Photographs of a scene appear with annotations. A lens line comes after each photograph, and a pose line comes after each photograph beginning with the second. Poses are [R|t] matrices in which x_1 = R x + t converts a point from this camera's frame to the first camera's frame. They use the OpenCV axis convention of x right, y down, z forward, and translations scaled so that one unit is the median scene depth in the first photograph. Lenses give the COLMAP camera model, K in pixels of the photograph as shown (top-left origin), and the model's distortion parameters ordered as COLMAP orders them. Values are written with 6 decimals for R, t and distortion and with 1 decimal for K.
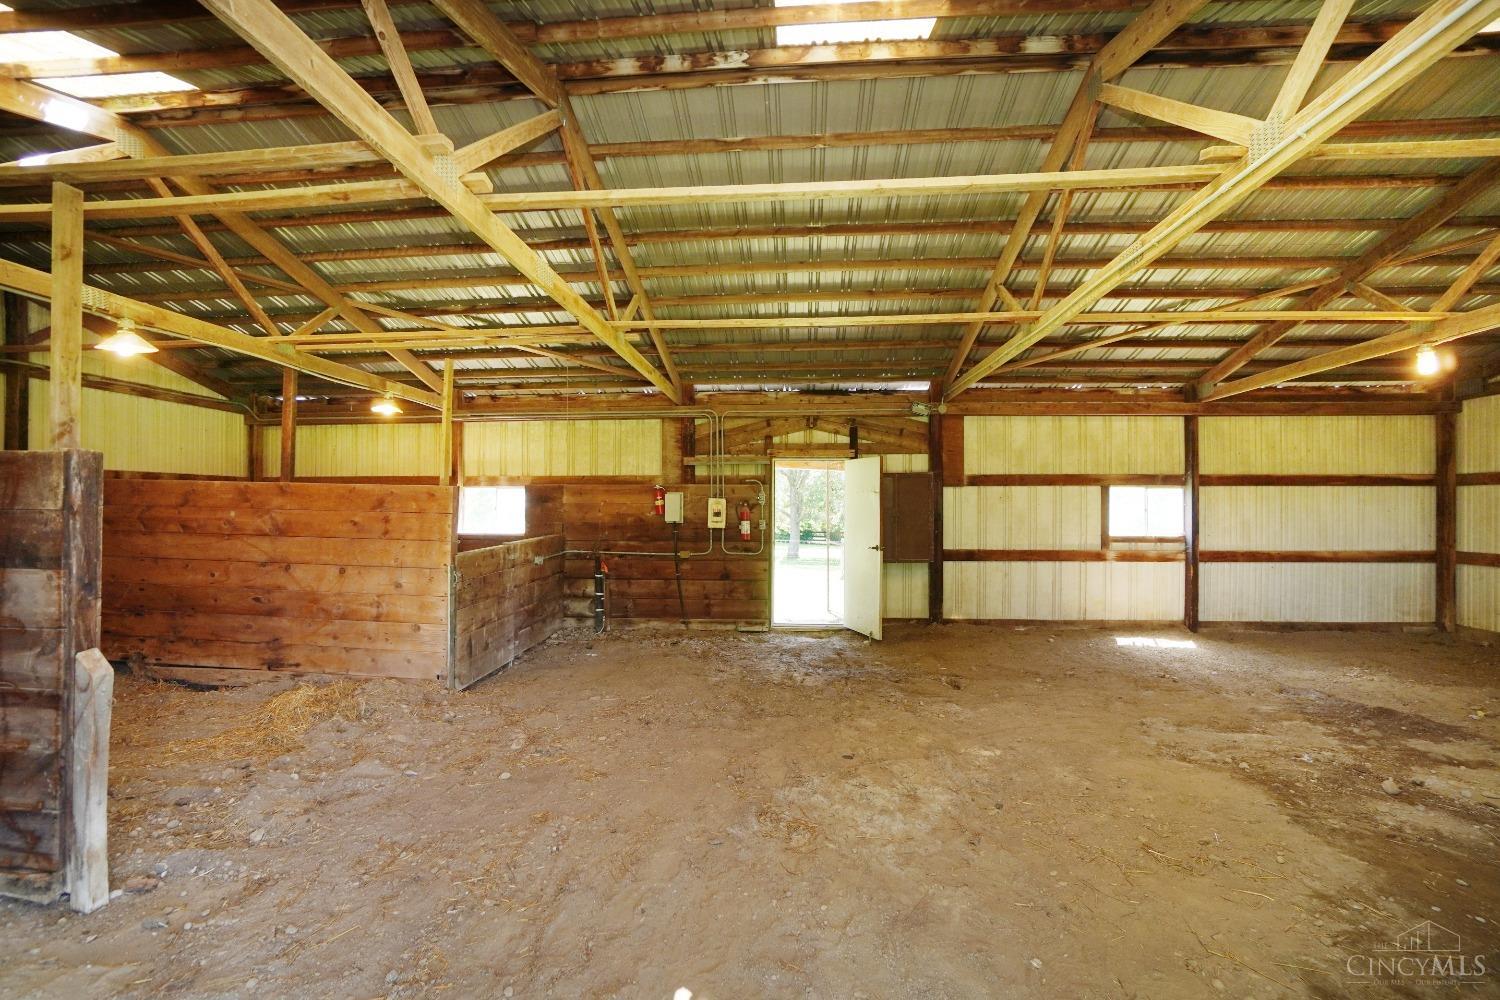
lens RADIAL K [[667.4, 0, 740.1], [0, 667.4, 502.5], [0, 0, 1]] dist [-0.061088, 0.022361]
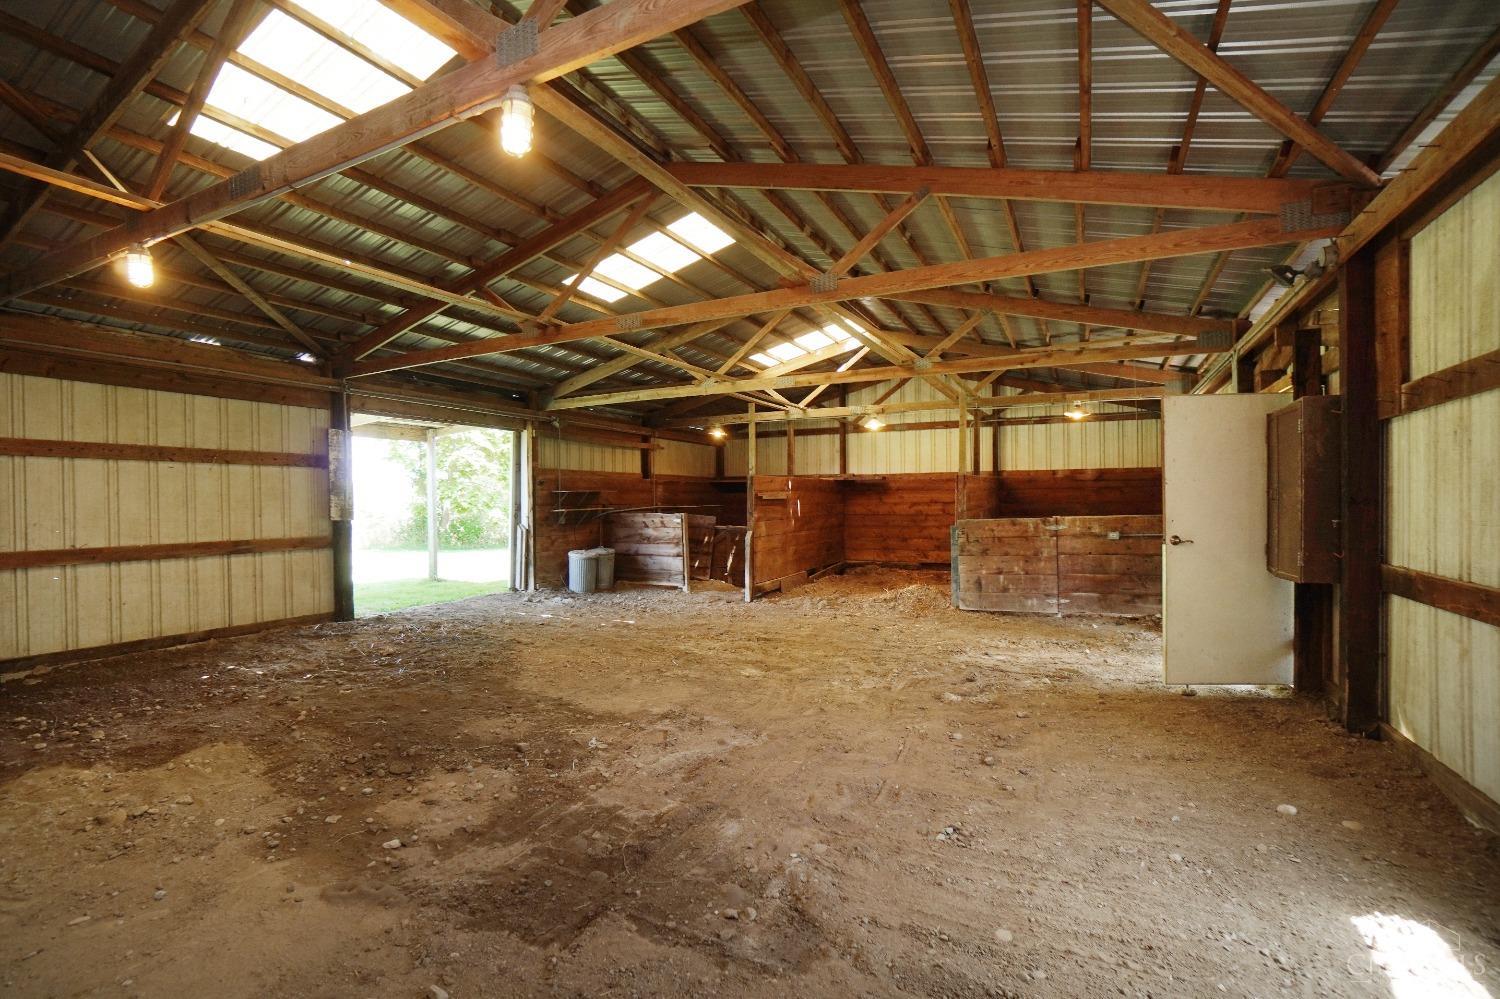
lens RADIAL K [[667.4, 0, 740.1], [0, 667.4, 502.0], [0, 0, 1]] dist [-0.061088, 0.022361]
pose [[-0.350176, -0.003371, -0.936678, 1.452908], [0.000223, 0.999993, -0.003683, 0.053509], [0.936684, -0.001499, -0.350173, 1.313719]]
